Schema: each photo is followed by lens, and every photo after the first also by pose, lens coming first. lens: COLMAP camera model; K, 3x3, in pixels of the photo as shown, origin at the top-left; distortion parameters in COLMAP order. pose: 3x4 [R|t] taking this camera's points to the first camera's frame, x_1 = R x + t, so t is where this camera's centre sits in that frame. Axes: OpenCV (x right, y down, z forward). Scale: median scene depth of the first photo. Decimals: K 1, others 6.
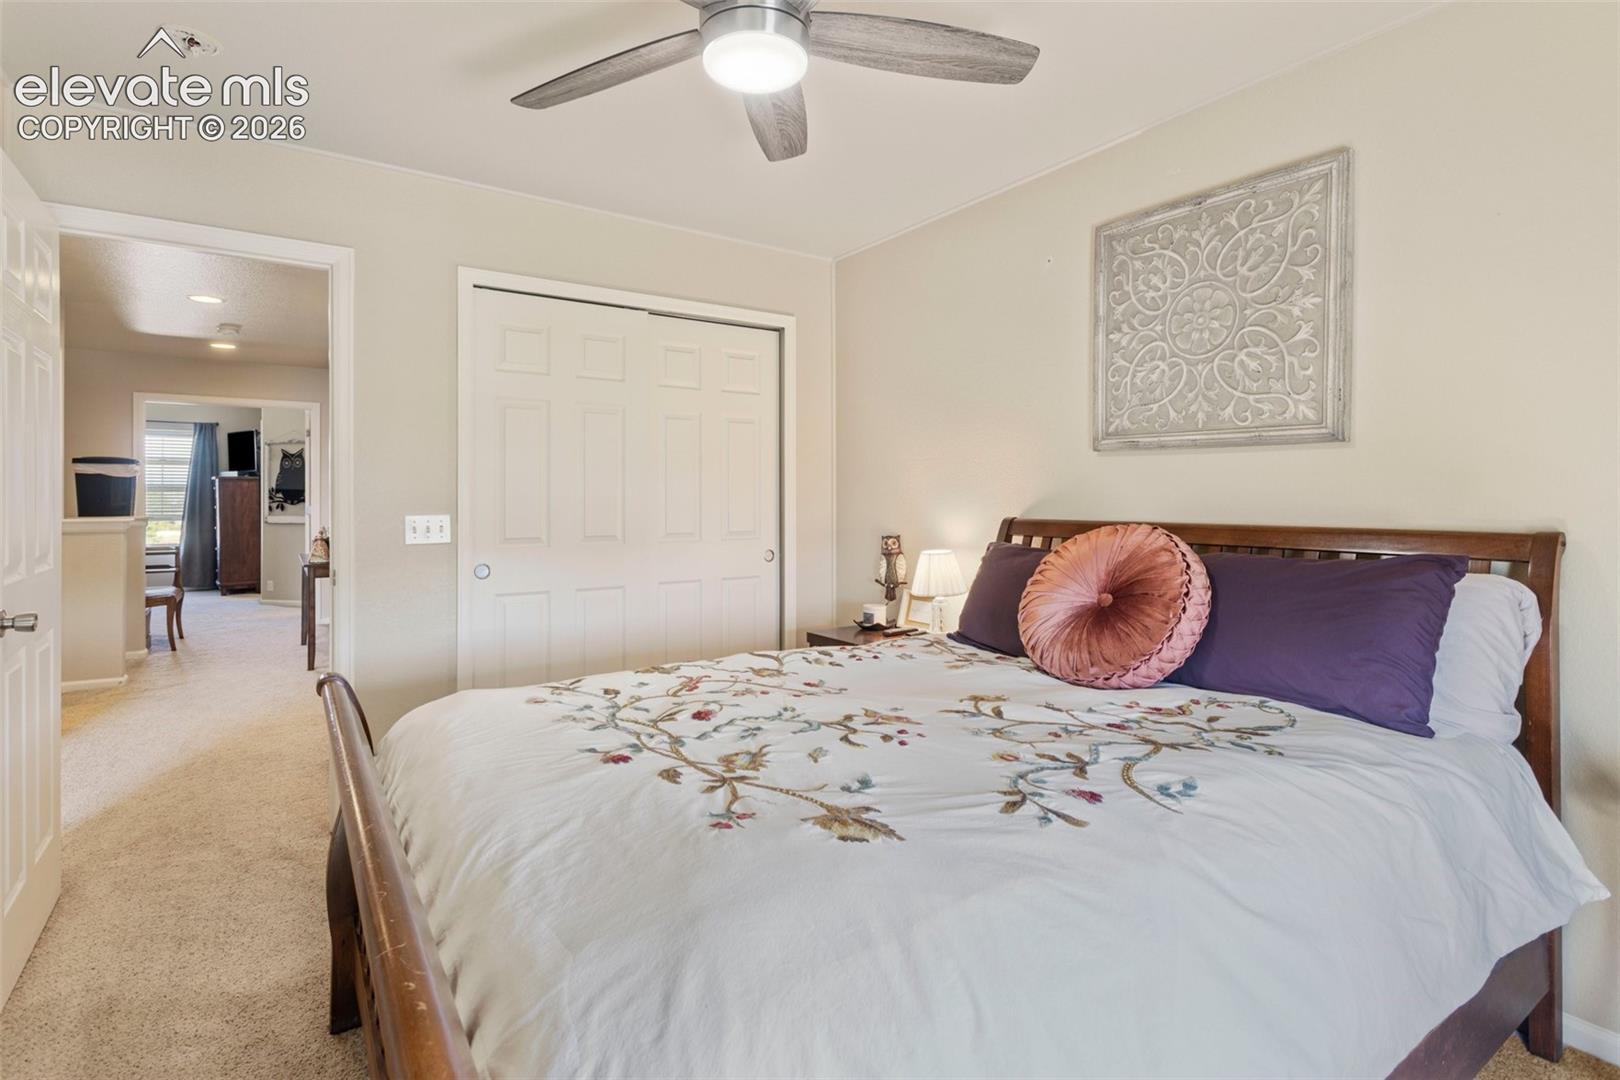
lens RADIAL K [[766.9, 0, 809.7], [0, 766.9, 526.2], [0, 0, 1]] dist [0.001595, 0.001357]
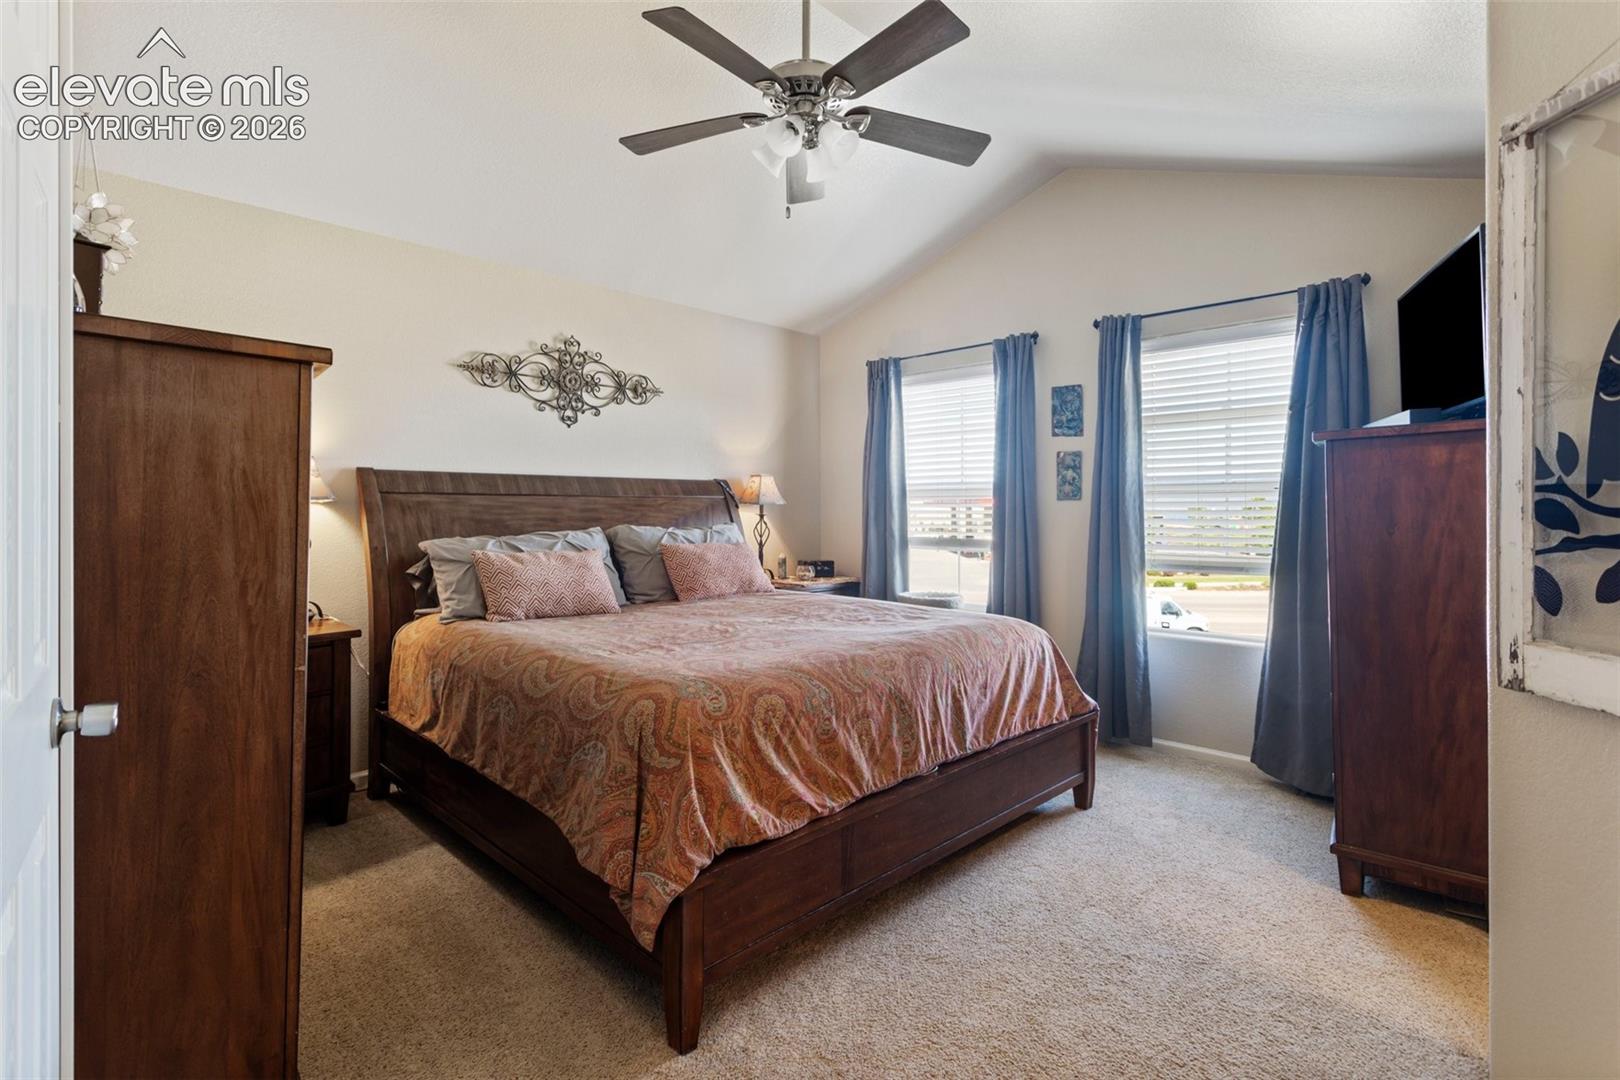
lens RADIAL K [[766.9, 0, 809.7], [0, 766.9, 526.2], [0, 0, 1]] dist [0.001595, 0.001357]
pose [[0.193809, 0.009409, -0.980994, -0.716910], [-0.017958, 0.999820, 0.006041, -0.040615], [0.980875, 0.016446, 0.193943, 1.019130]]
